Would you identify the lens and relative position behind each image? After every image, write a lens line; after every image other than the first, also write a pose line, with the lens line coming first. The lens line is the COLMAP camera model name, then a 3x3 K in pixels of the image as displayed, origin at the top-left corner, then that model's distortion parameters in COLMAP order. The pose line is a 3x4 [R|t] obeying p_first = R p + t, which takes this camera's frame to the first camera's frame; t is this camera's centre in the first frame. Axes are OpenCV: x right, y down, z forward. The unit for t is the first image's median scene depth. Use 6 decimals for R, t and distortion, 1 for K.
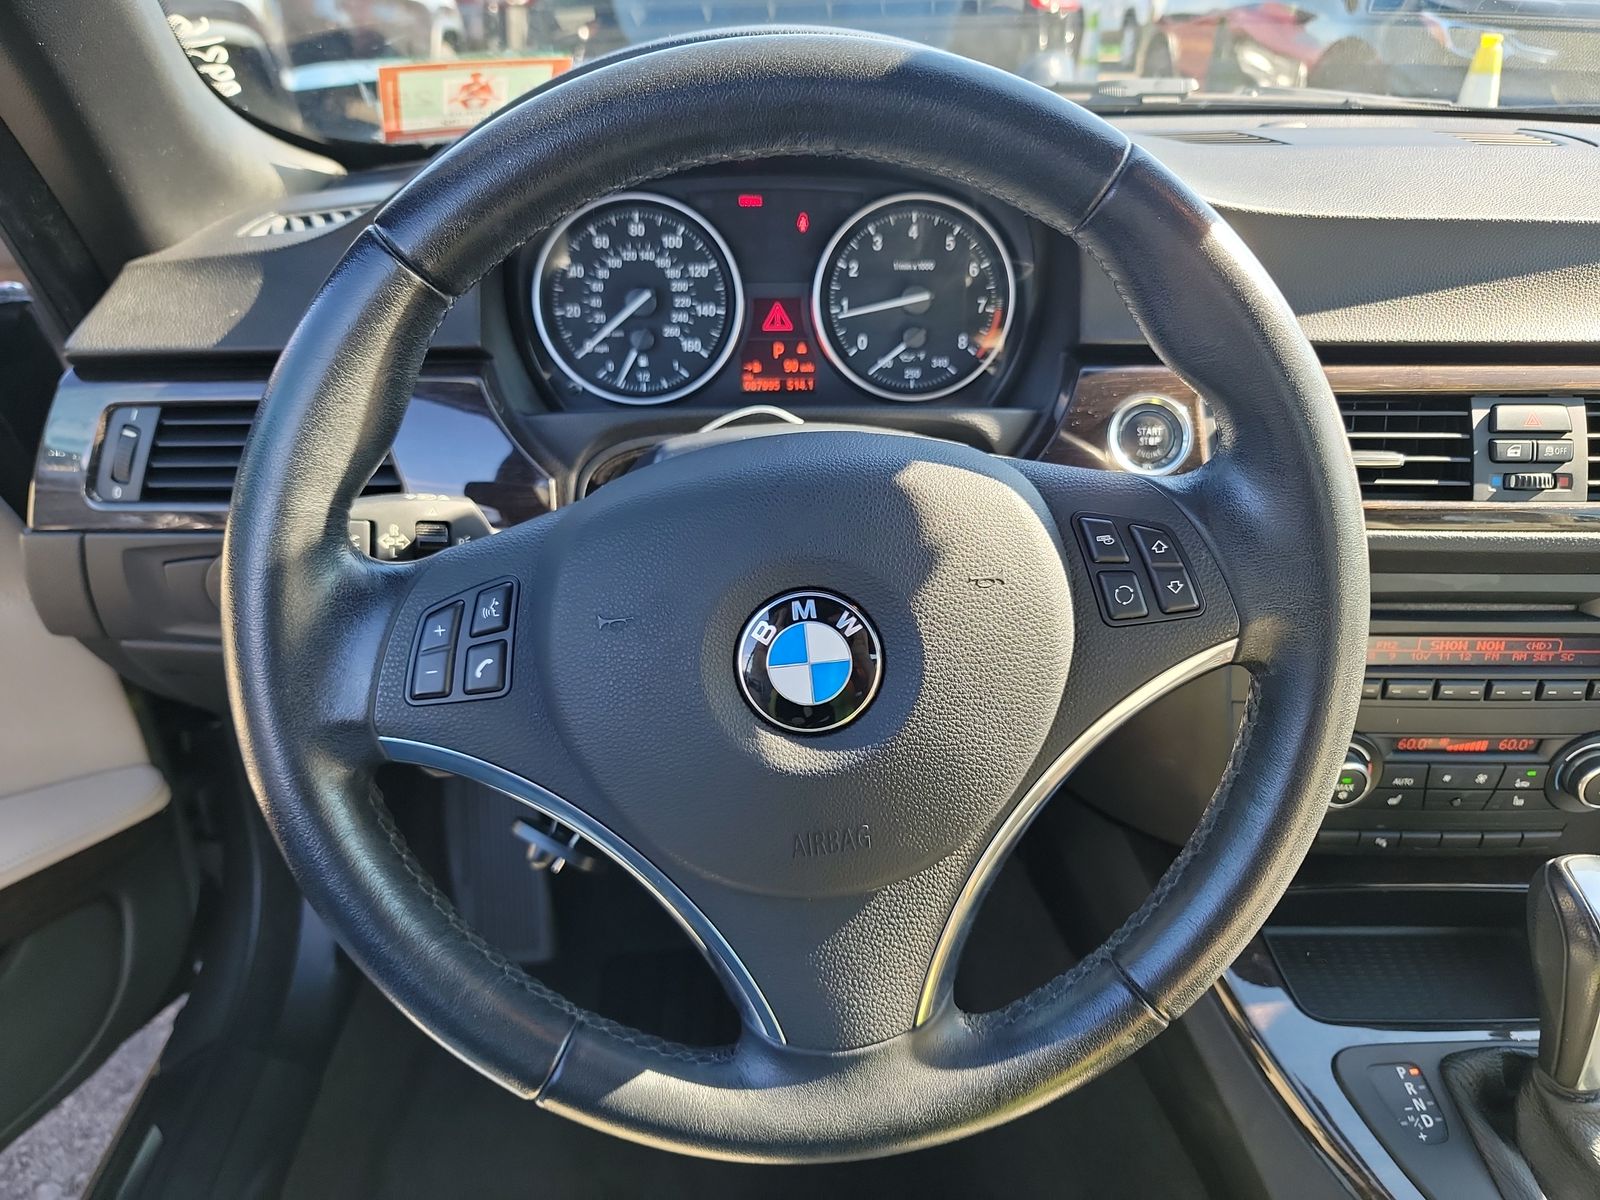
lens RADIAL K [[1092.9, 0, 785.4], [0, 1092.9, 602.7], [0, 0, 1]] dist [0.030104, -0.022288]
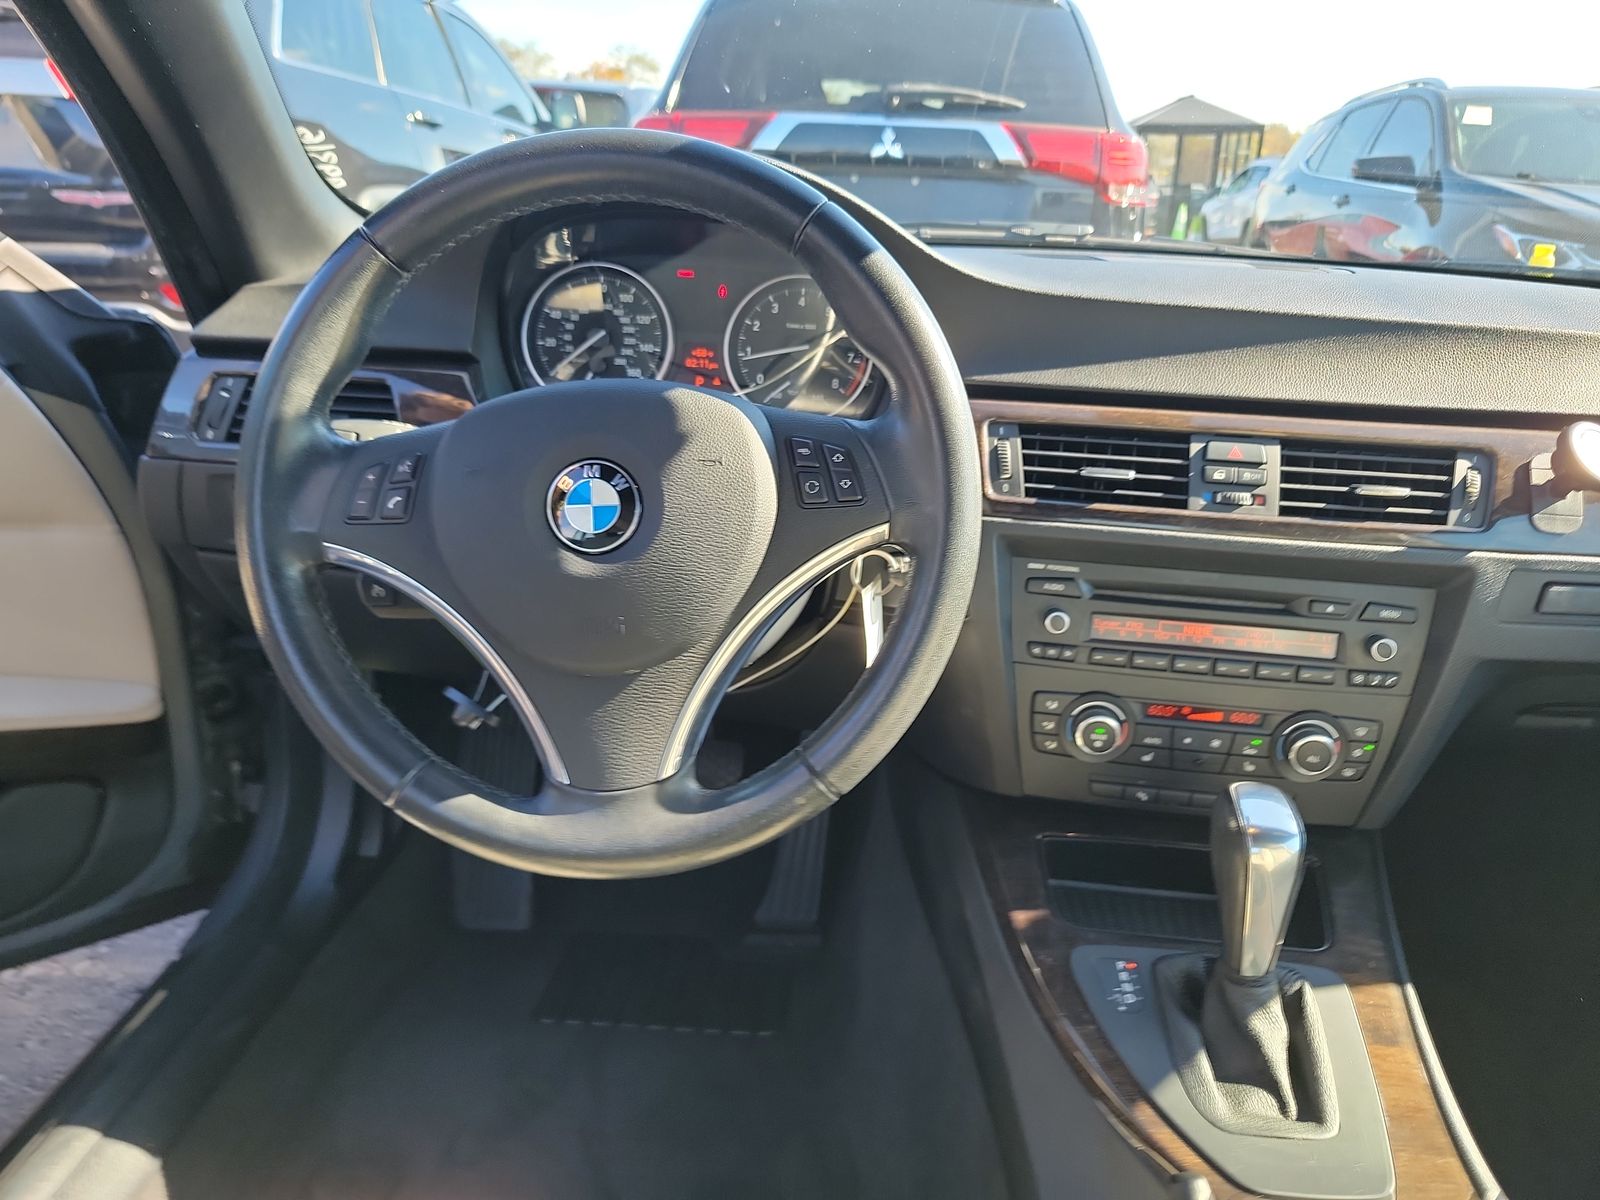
lens RADIAL K [[1092.9, 0, 805.1], [0, 1092.9, 598.8], [0, 0, 1]] dist [0.030104, -0.022288]
pose [[0.992700, 0.077863, -0.092106, 0.299870], [-0.090855, 0.985028, -0.146513, 0.243314], [0.079319, 0.153812, 0.984911, -0.303915]]
